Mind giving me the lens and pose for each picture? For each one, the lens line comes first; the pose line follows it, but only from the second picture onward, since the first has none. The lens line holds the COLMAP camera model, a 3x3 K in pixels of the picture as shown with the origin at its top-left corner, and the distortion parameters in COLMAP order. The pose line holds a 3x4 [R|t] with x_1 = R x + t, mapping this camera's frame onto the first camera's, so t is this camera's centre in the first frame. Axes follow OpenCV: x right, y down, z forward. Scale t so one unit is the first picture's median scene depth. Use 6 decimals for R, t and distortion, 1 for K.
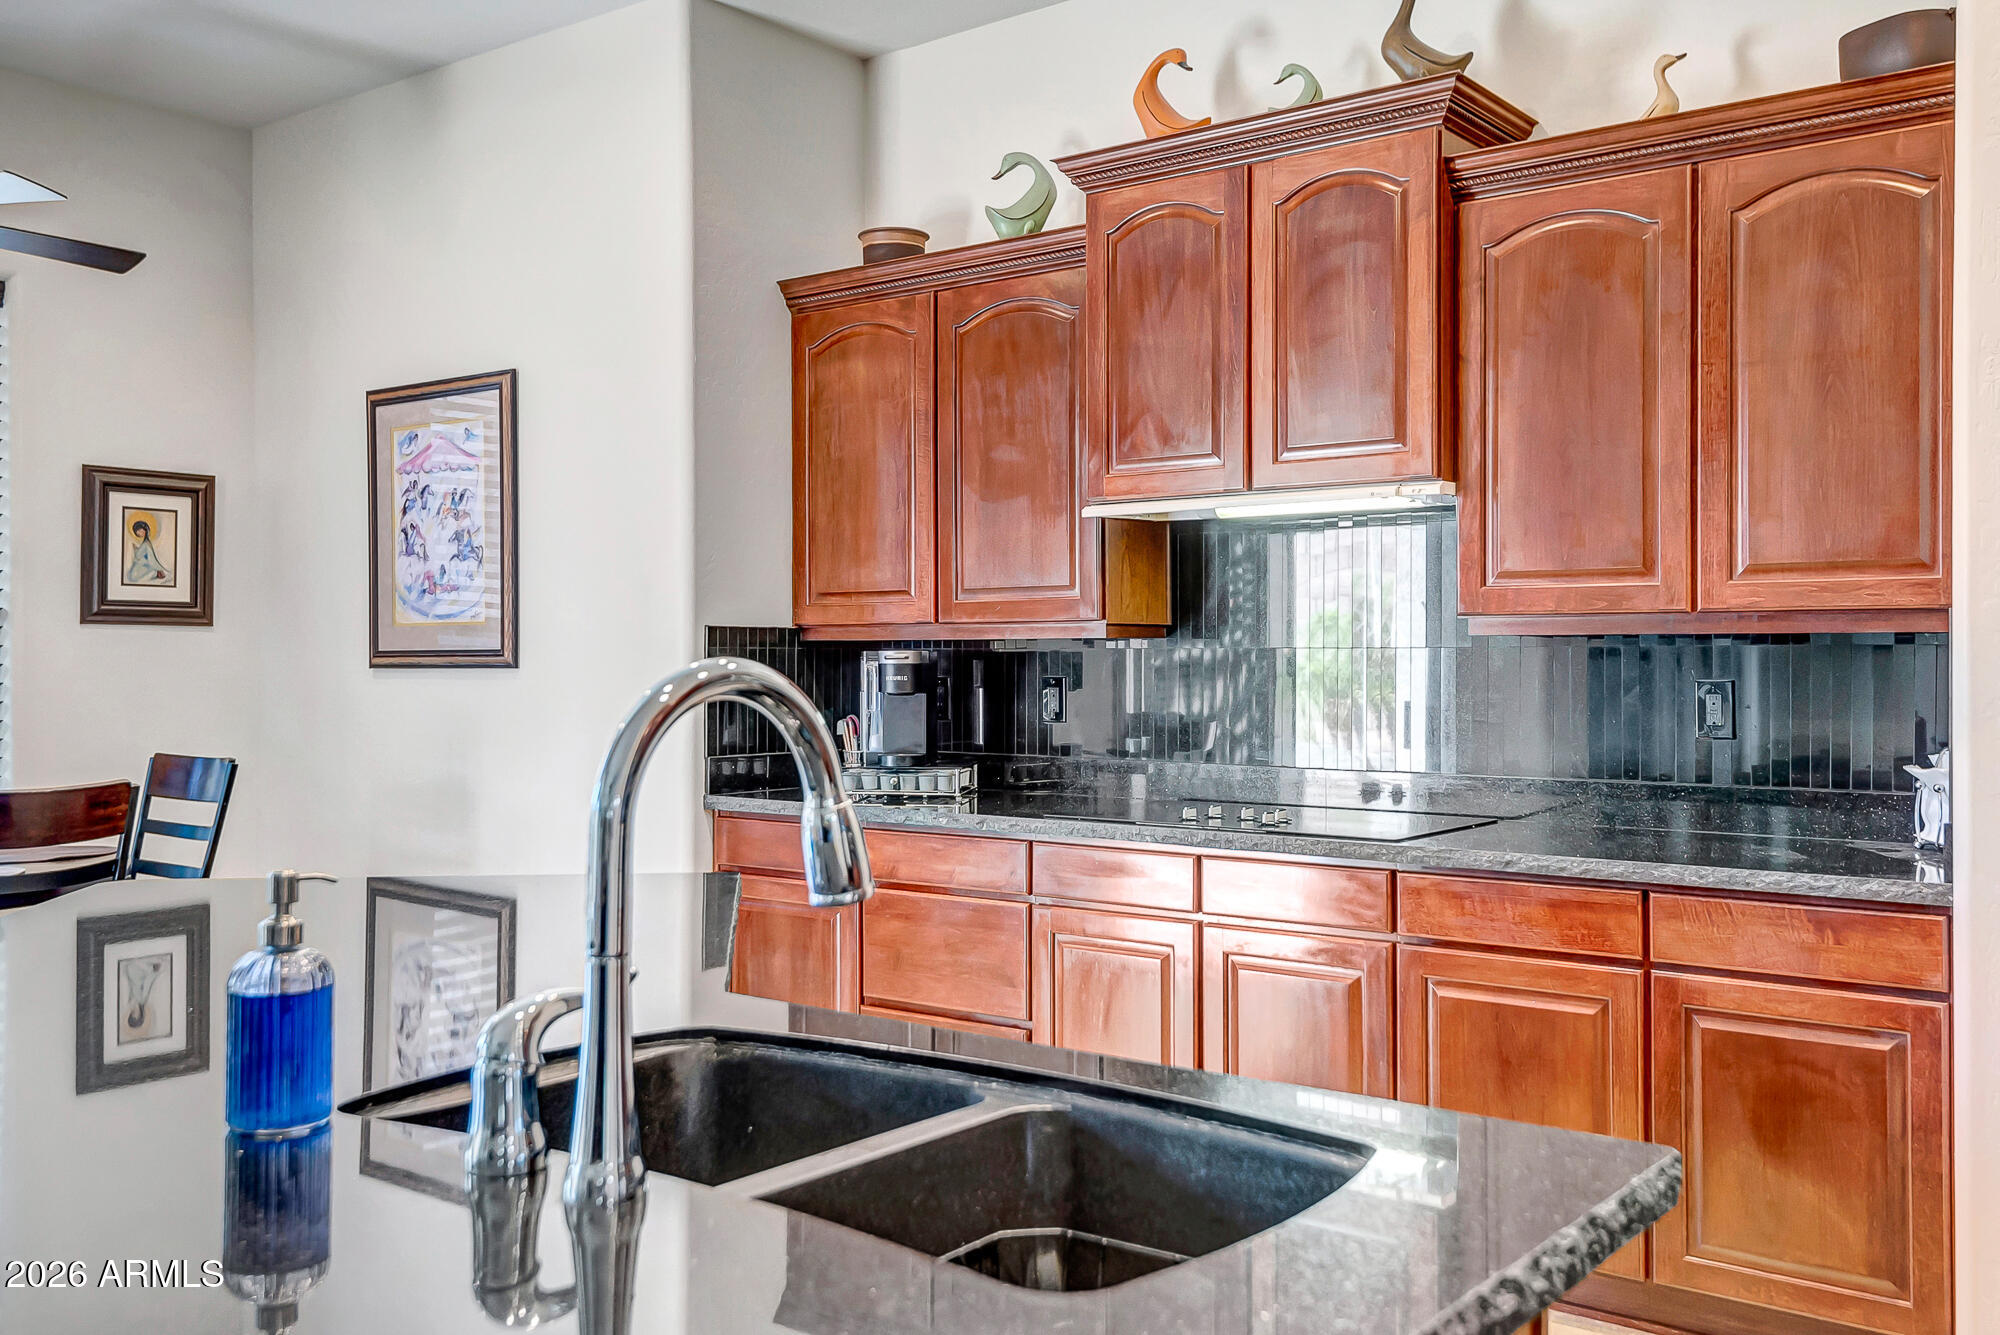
lens RADIAL K [[1785.7, 0, 998.1], [0, 1785.7, 653.0], [0, 0, 1]] dist [0.020375, 0.012216]
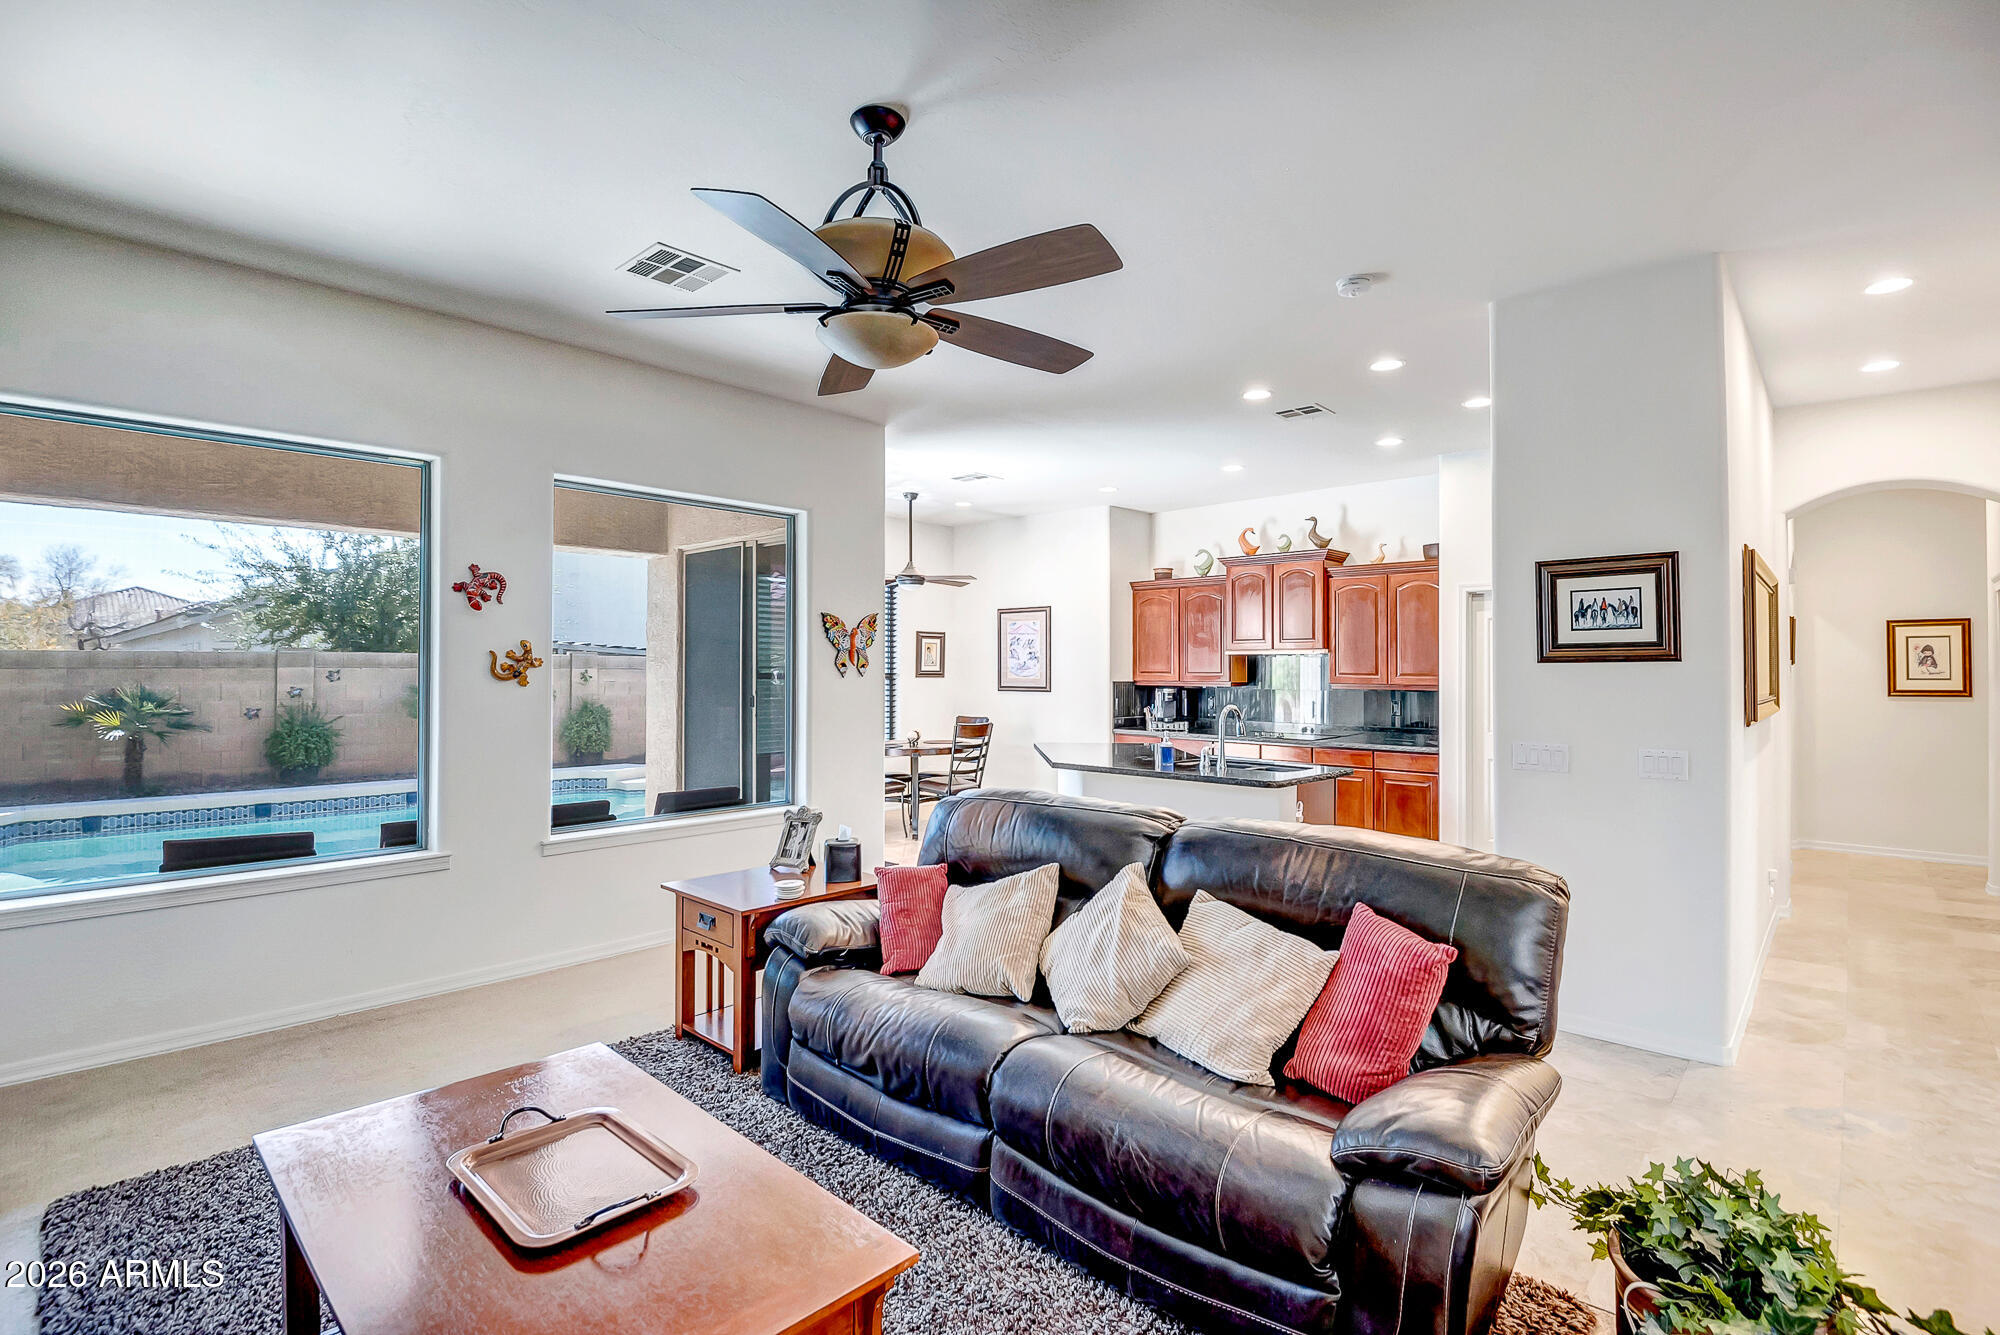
lens RADIAL K [[937.5, 0, 990.9], [0, 937.5, 652.7], [0, 0, 1]] dist [-0.021817, -0.001514]
pose [[0.995177, 0.002070, -0.098071, -0.223249], [-0.003415, 0.999902, -0.013553, -0.046647], [0.098034, 0.013822, 0.995087, -0.889303]]
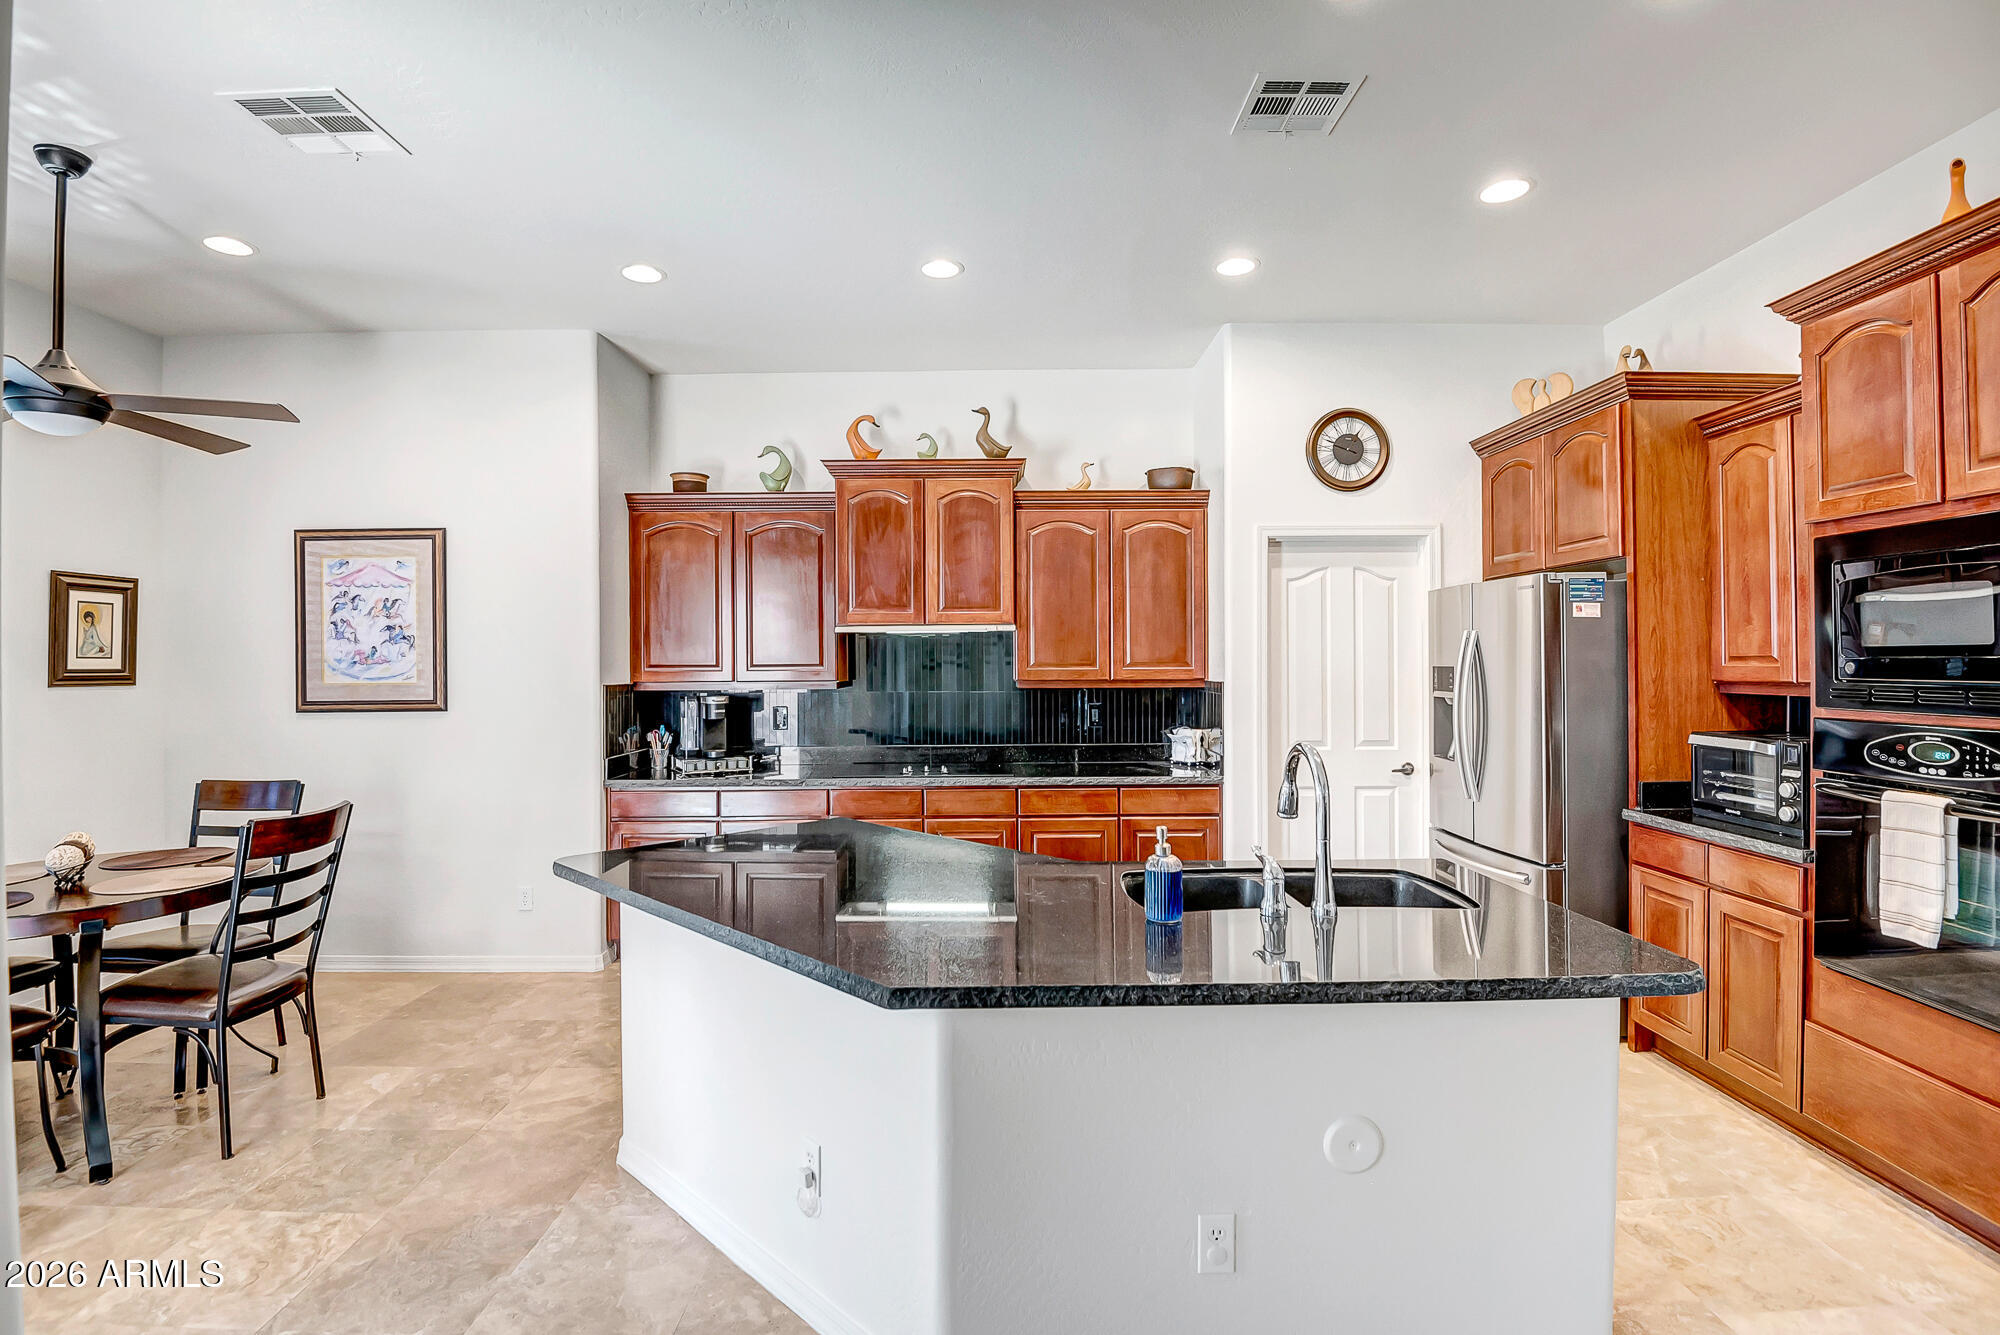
lens RADIAL K [[937.5, 0, 988.0], [0, 937.5, 665.4], [0, 0, 1]] dist [-0.021817, -0.001514]
pose [[0.783952, -0.007653, 0.620774, -0.444353], [0.004791, 0.999969, 0.006277, -0.039267], [-0.620803, -0.001946, 0.783964, 0.026232]]
